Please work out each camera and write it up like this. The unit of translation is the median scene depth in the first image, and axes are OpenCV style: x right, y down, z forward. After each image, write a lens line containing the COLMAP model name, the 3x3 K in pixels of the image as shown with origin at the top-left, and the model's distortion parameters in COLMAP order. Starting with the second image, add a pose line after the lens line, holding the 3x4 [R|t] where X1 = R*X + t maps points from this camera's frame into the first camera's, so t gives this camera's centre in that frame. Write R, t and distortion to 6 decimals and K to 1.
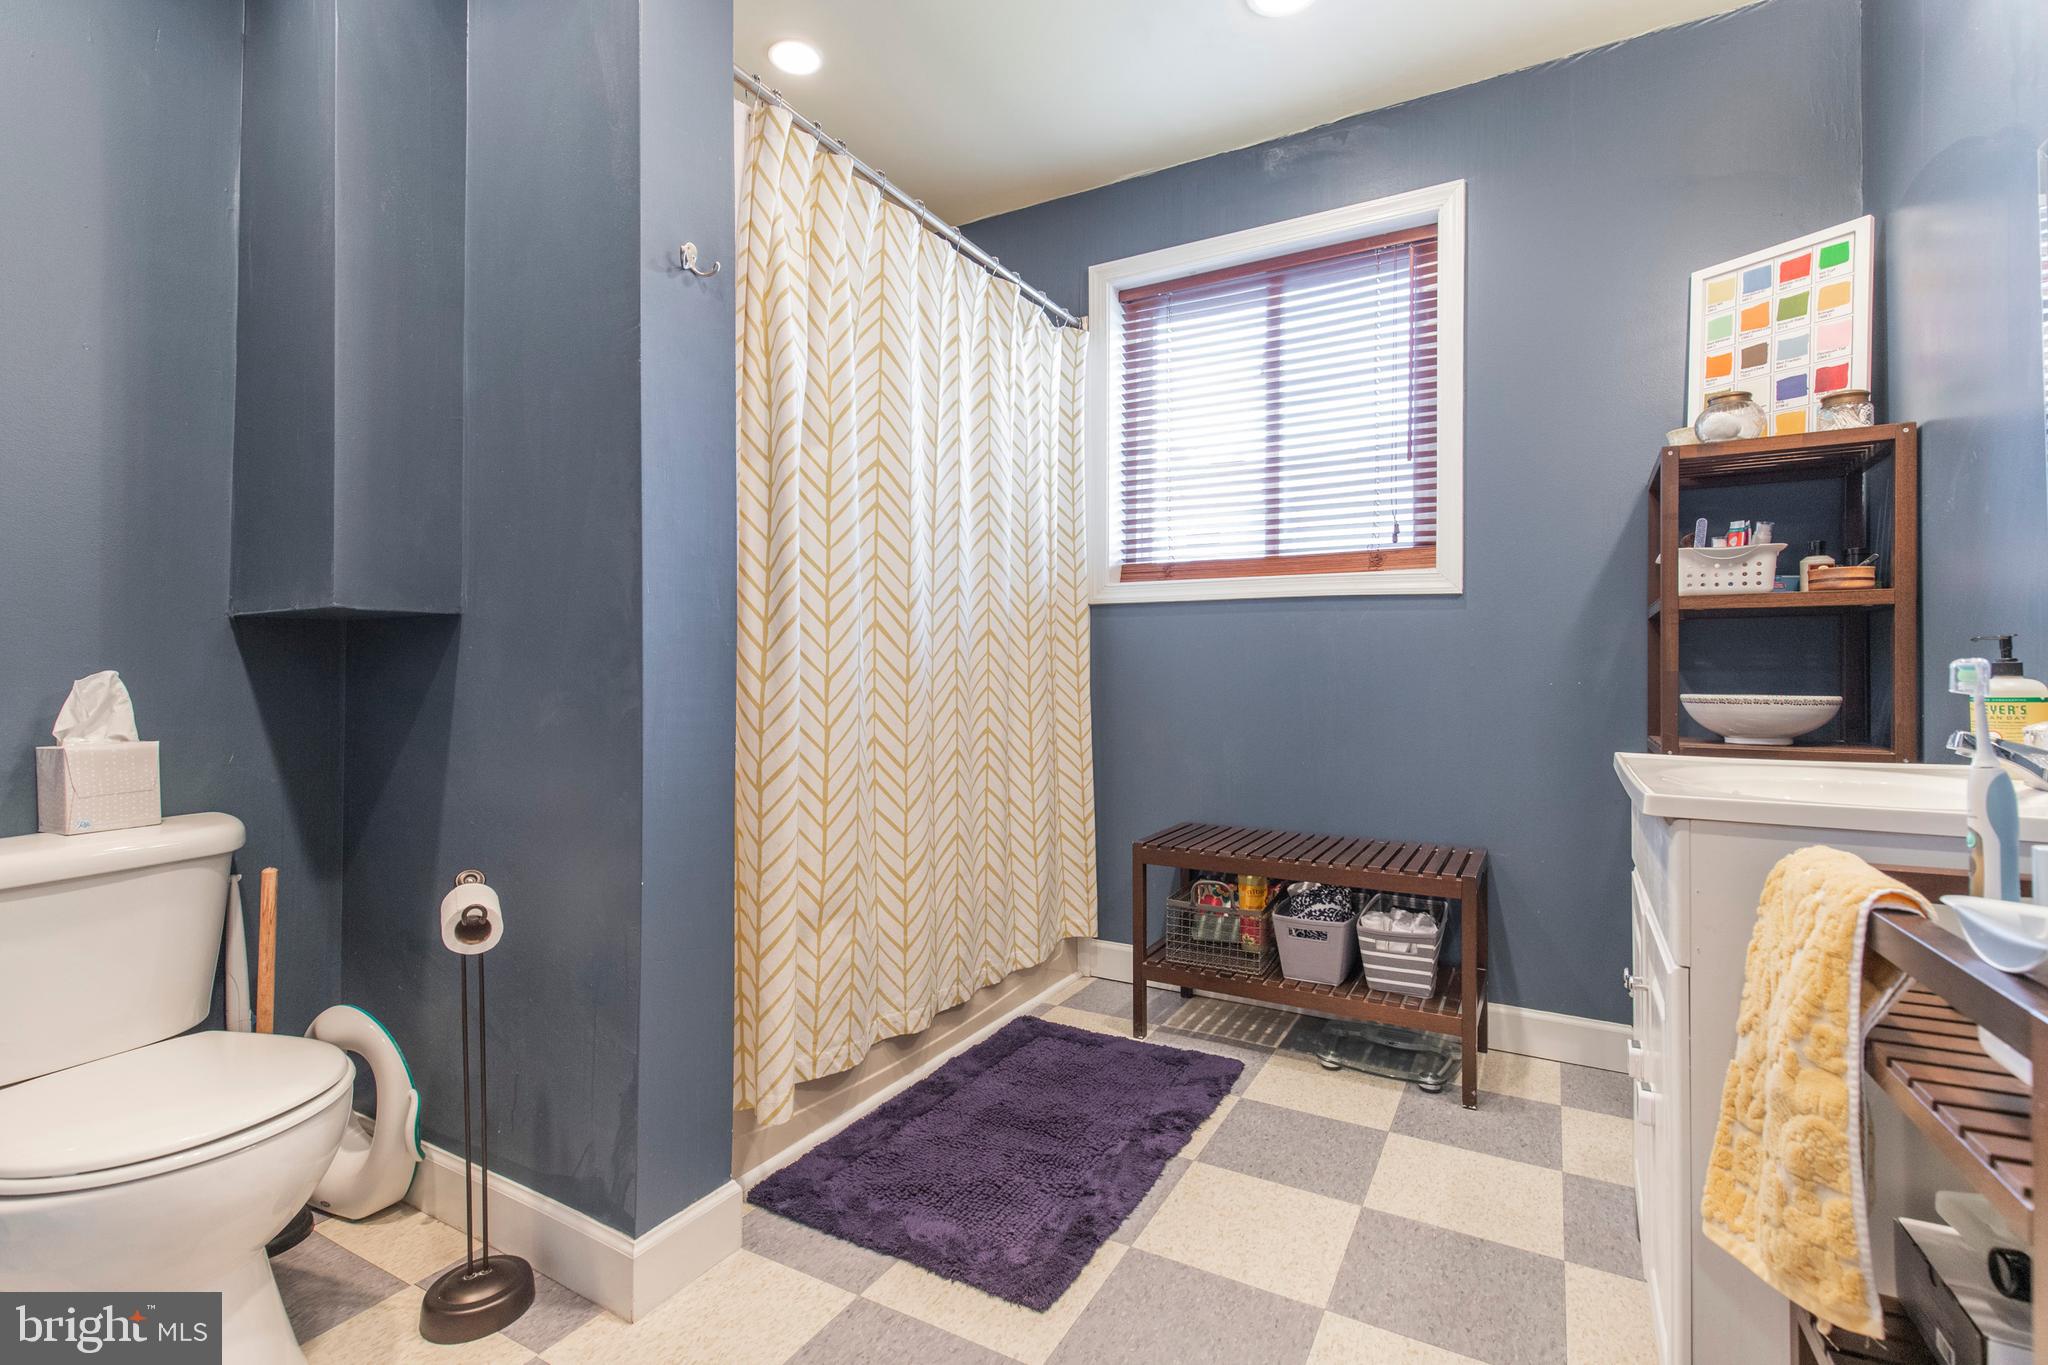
lens RADIAL K [[954.8, 0, 1078.8], [0, 954.8, 674.6], [0, 0, 1]] dist [0.011502, -0.000407]
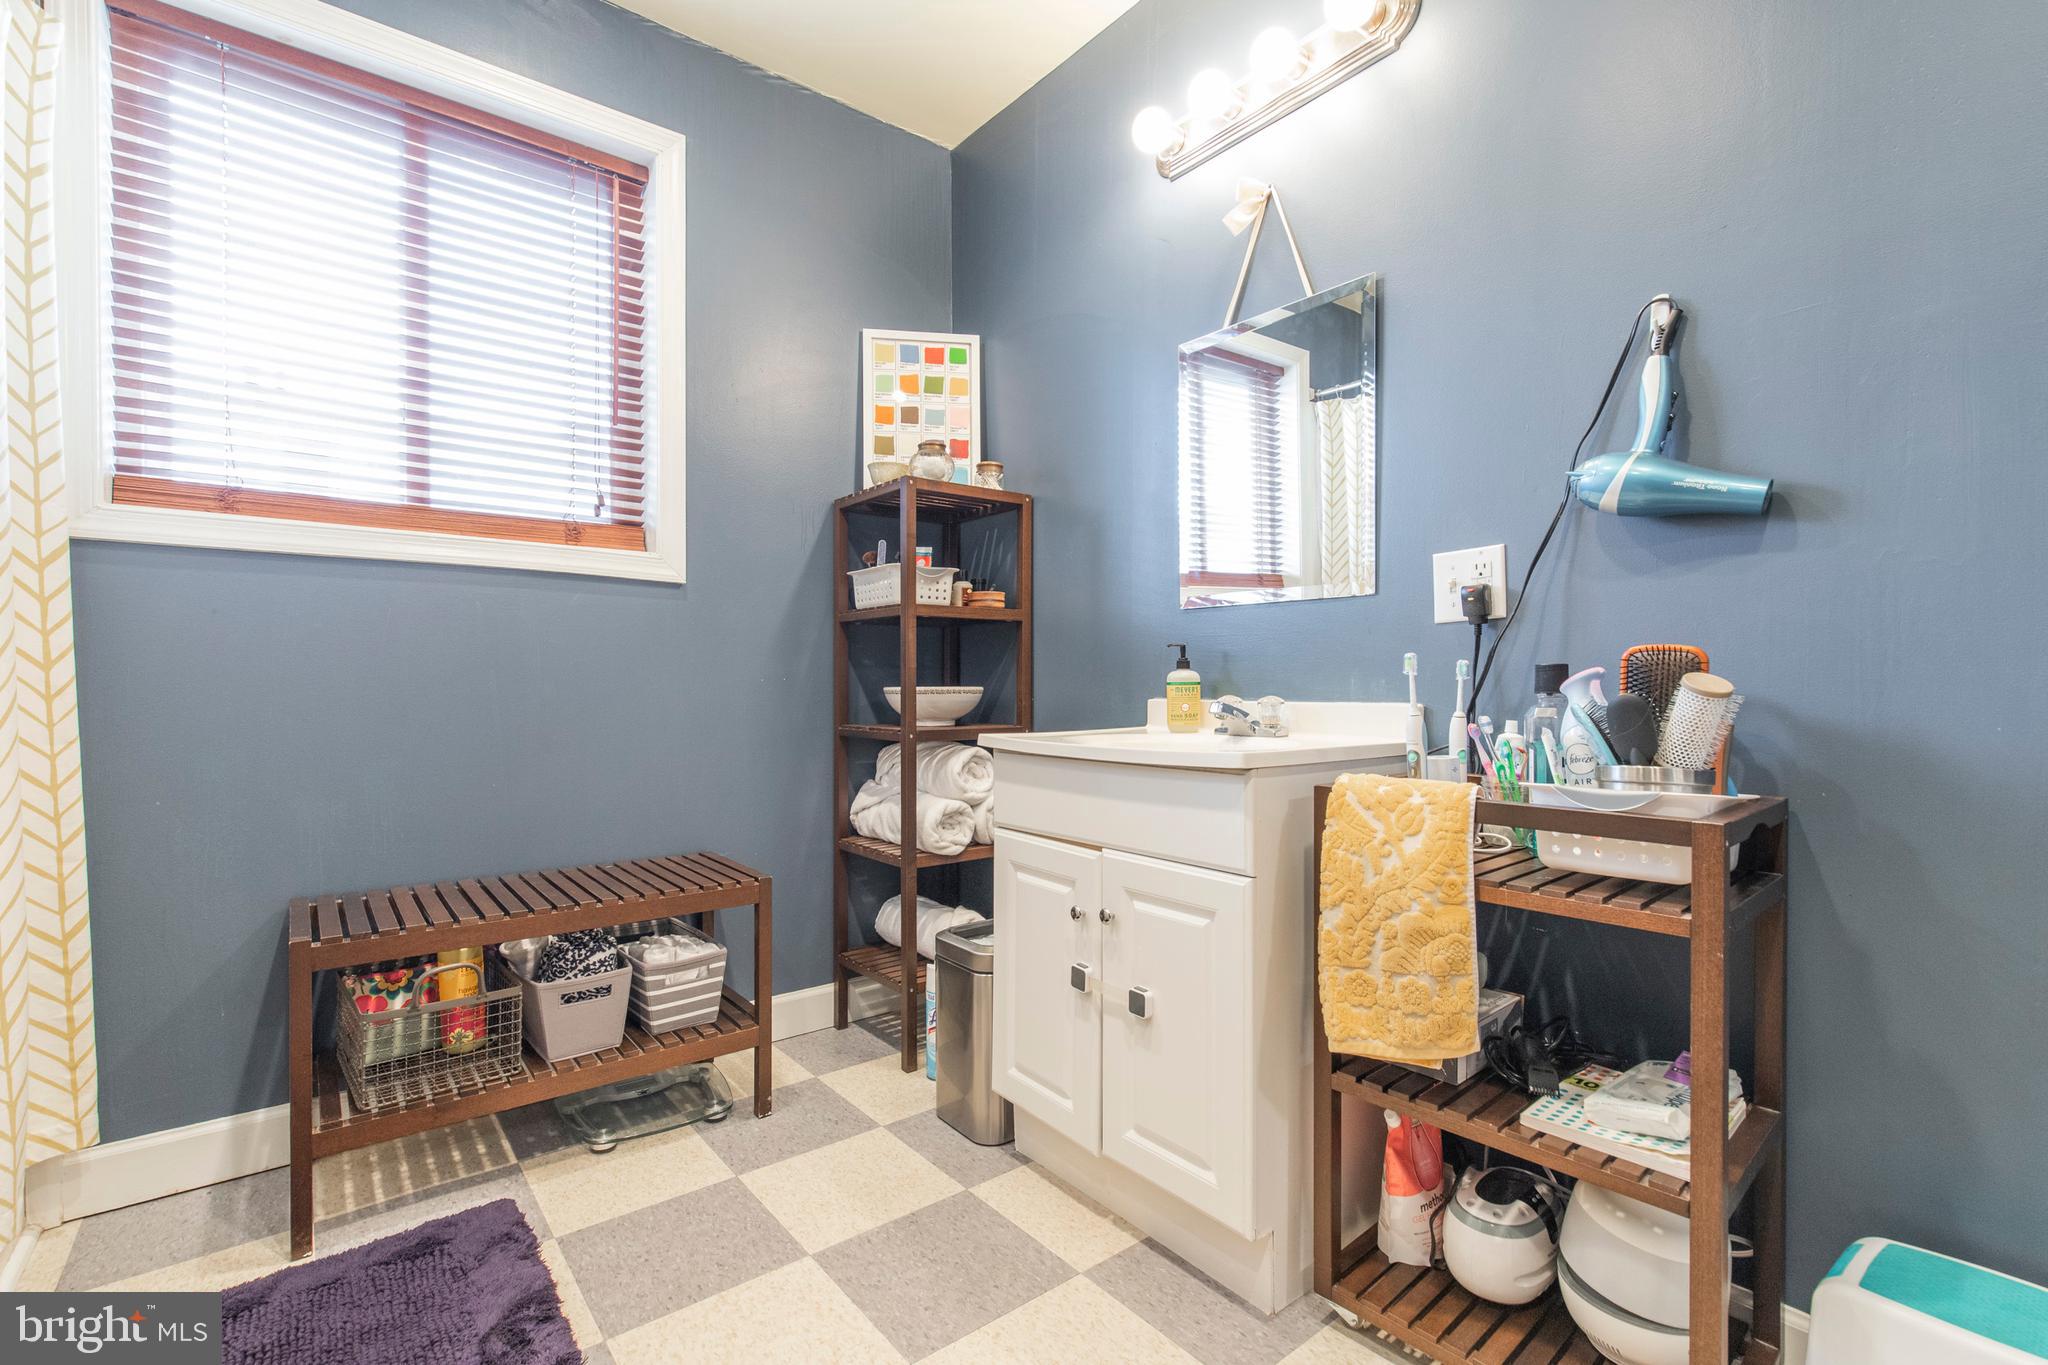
lens RADIAL K [[930.0, 0, 1026.1], [0, 930.0, 693.6], [0, 0, 1]] dist [0.007258, -0.000886]
pose [[0.387755, -0.014744, 0.921645, -0.323608], [0.002350, 0.999885, 0.015007, 0.010299], [-0.921759, -0.003653, 0.387745, 0.359288]]
